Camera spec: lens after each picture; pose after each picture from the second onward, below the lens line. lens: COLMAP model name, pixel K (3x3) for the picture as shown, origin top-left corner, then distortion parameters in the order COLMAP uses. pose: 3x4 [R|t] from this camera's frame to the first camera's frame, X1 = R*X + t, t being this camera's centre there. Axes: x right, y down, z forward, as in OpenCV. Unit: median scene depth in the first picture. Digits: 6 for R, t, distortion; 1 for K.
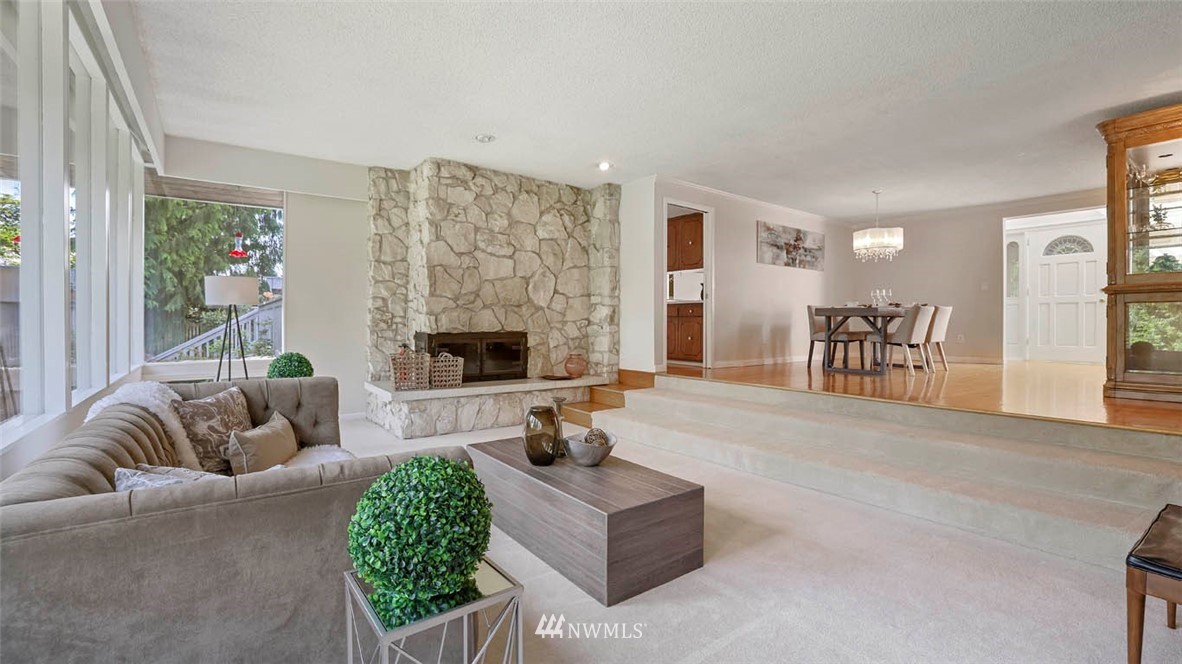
lens RADIAL K [[505.1, 0, 588.6], [0, 505.1, 320.9], [0, 0, 1]] dist [-0.004065, 0.000260]
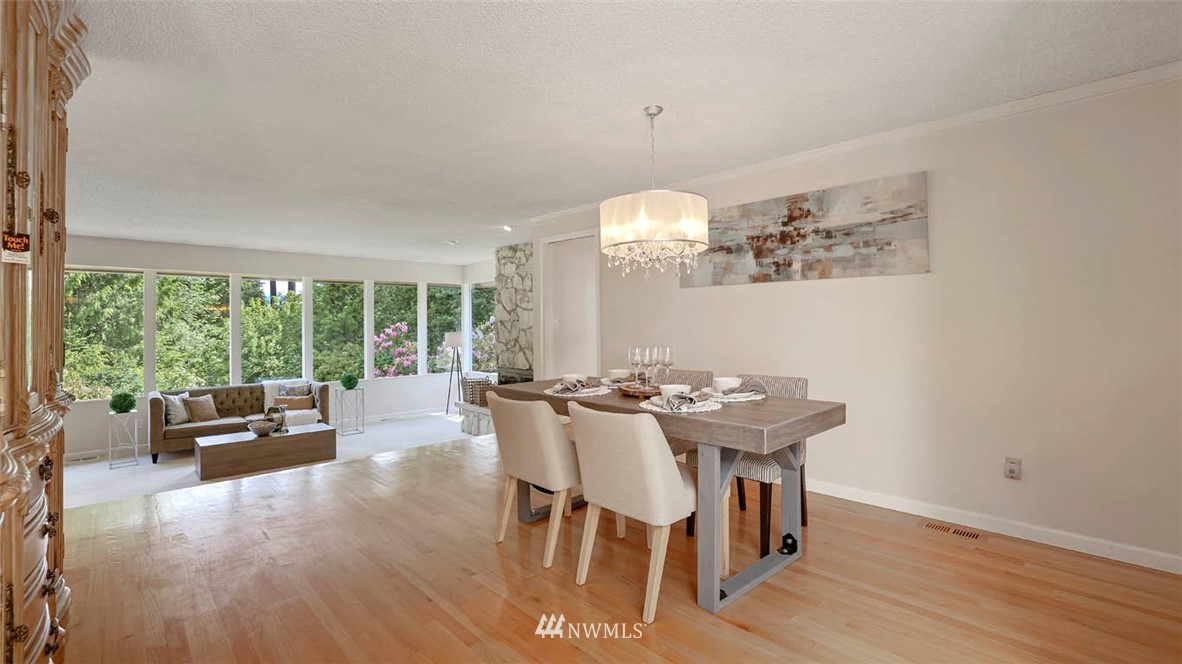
lens RADIAL K [[505.1, 0, 588.6], [0, 505.1, 320.9], [0, 0, 1]] dist [-0.004065, 0.000260]
pose [[0.123685, -0.008717, -0.992283, 0.991666], [0.012720, 0.999893, -0.007199, -0.081042], [0.992240, -0.011731, 0.123783, 0.898814]]
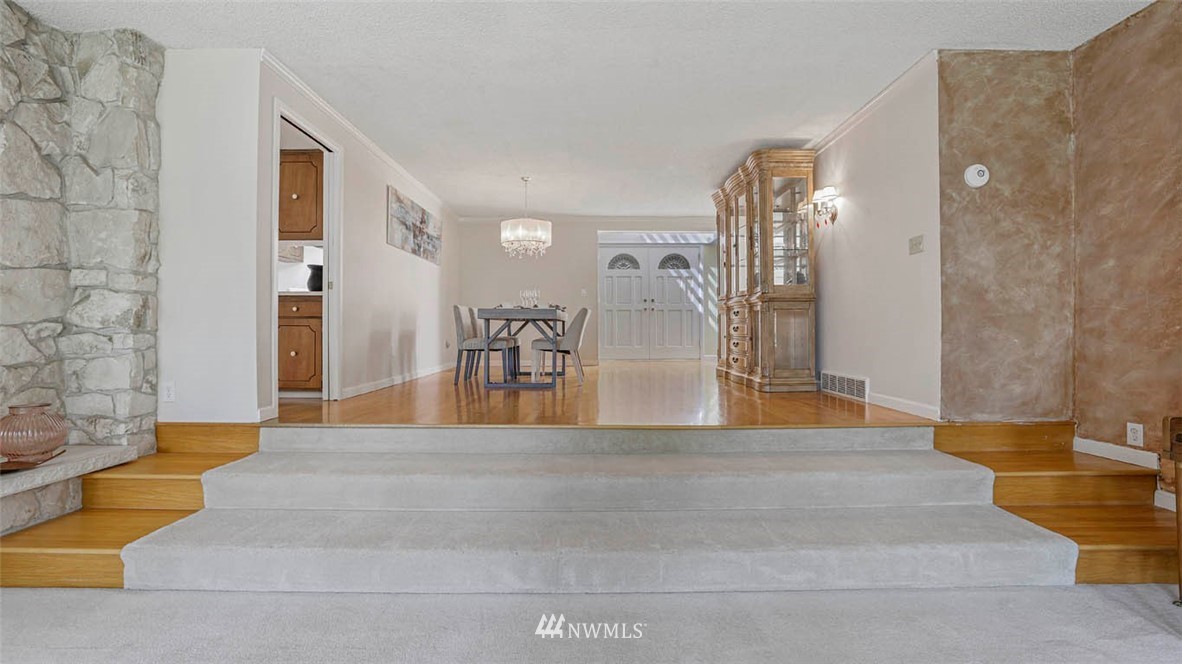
lens RADIAL K [[520.5, 0, 585.5], [0, 520.5, 322.4], [0, 0, 1]] dist [0.002603, 0.001269]
pose [[0.612056, 0.006150, 0.790791, -0.083782], [-0.002443, 0.999980, -0.005885, -0.000051], [-0.790811, 0.001670, 0.612058, 0.357981]]
